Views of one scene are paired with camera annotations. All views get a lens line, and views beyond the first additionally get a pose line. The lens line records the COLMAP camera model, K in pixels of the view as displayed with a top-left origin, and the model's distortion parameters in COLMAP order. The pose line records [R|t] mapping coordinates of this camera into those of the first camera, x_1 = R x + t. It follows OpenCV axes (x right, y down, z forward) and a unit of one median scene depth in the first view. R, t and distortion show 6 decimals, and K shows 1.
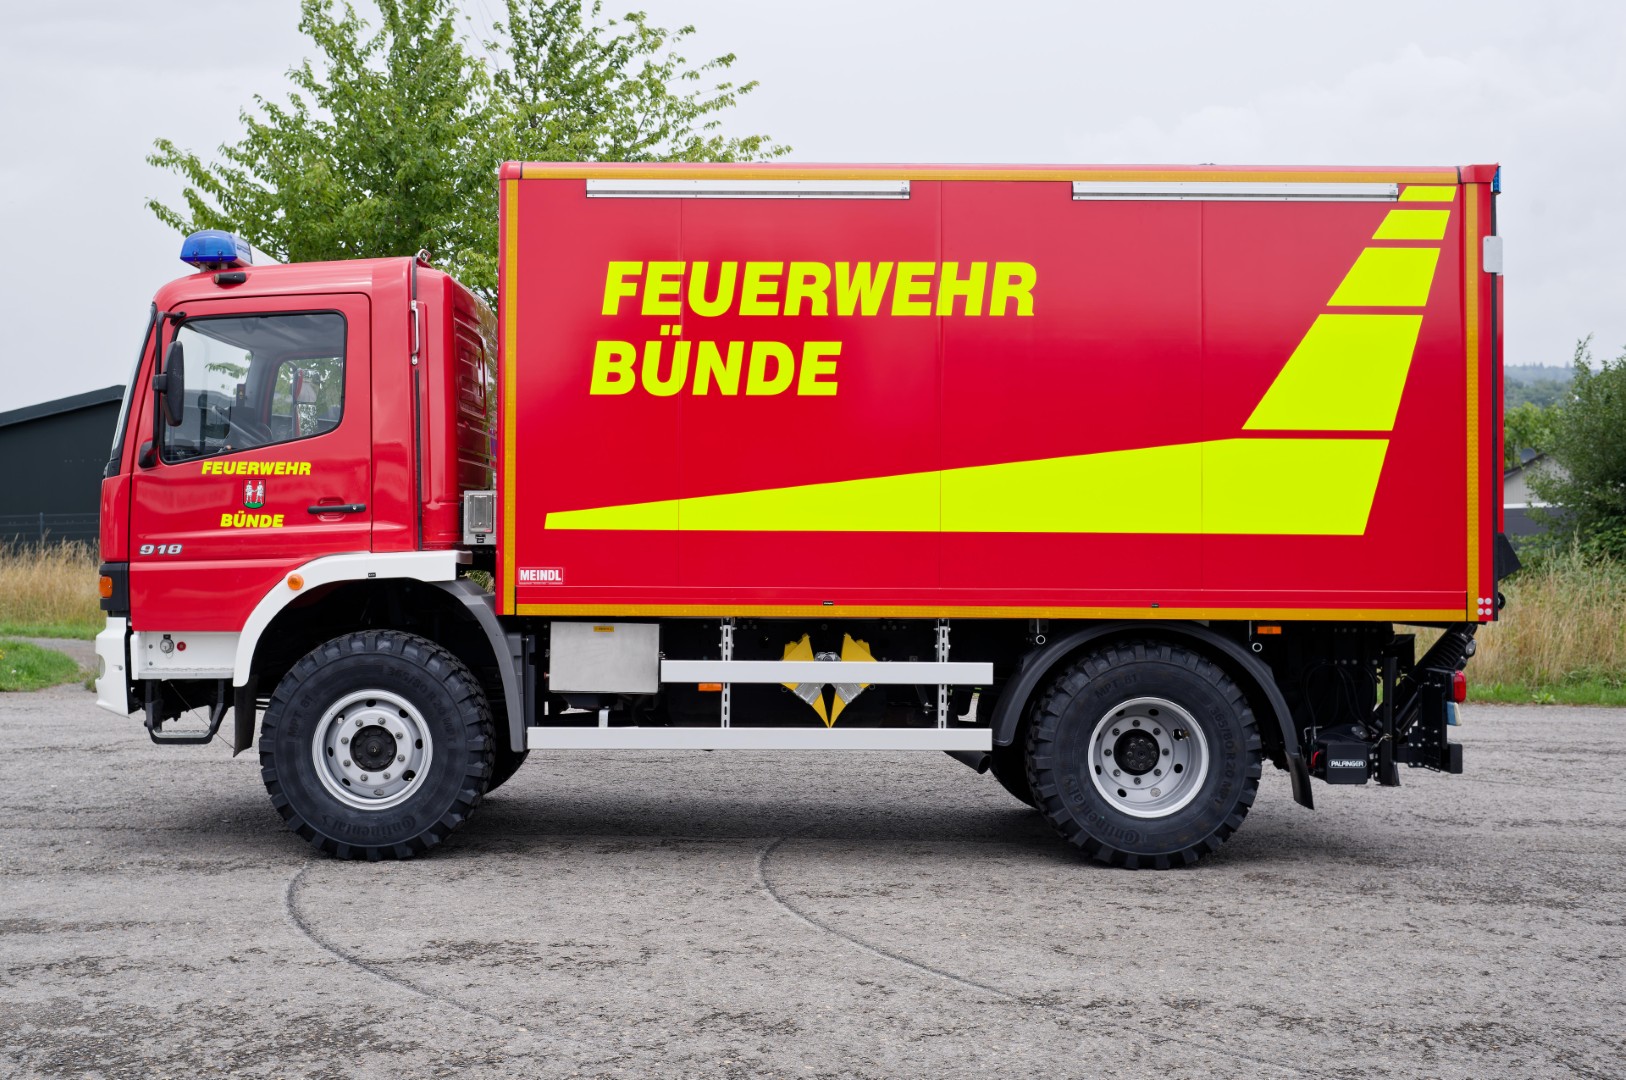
lens RADIAL K [[2041.0, 0, 815.2], [0, 2041.0, 525.0], [0, 0, 1]] dist [0.003647, 0.000000]
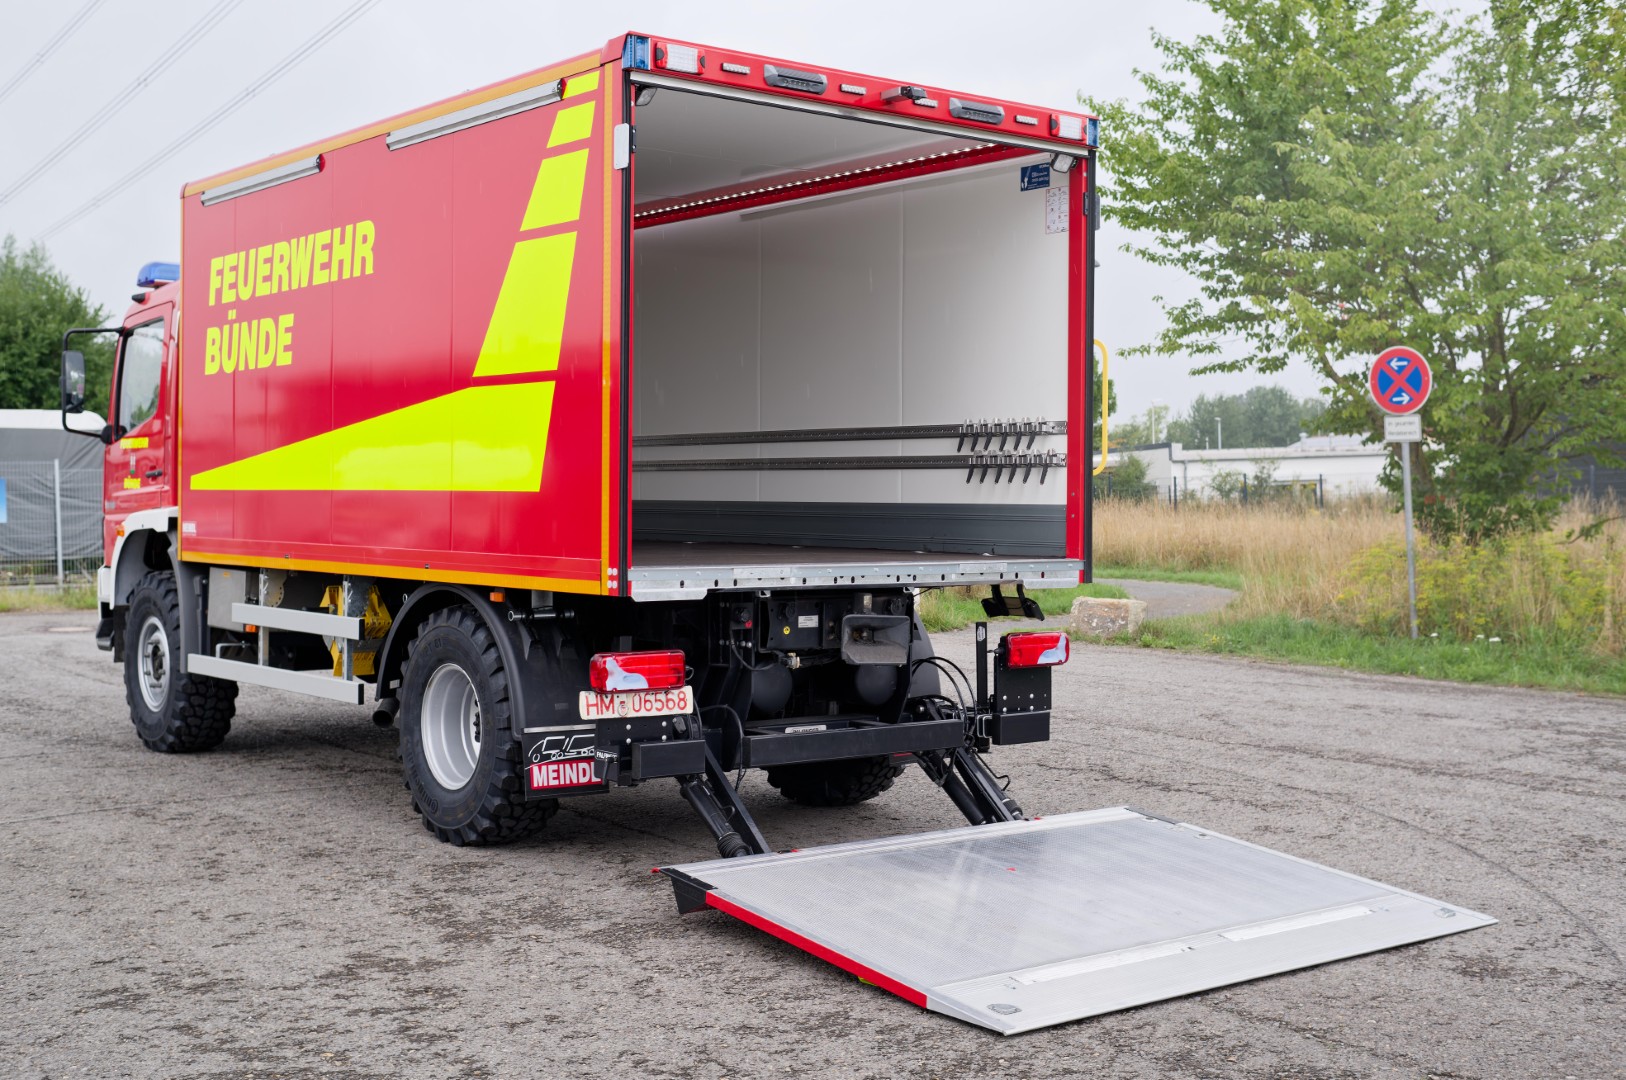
lens RADIAL K [[2041.0, 0, 814.0], [0, 2041.0, 545.6], [0, 0, 1]] dist [0.003647, 0.000000]
pose [[0.596092, 0.017714, -0.802721, 1.037963], [0.004683, 0.999663, 0.025538, 0.006133], [0.802903, -0.018982, 0.595808, 0.575520]]
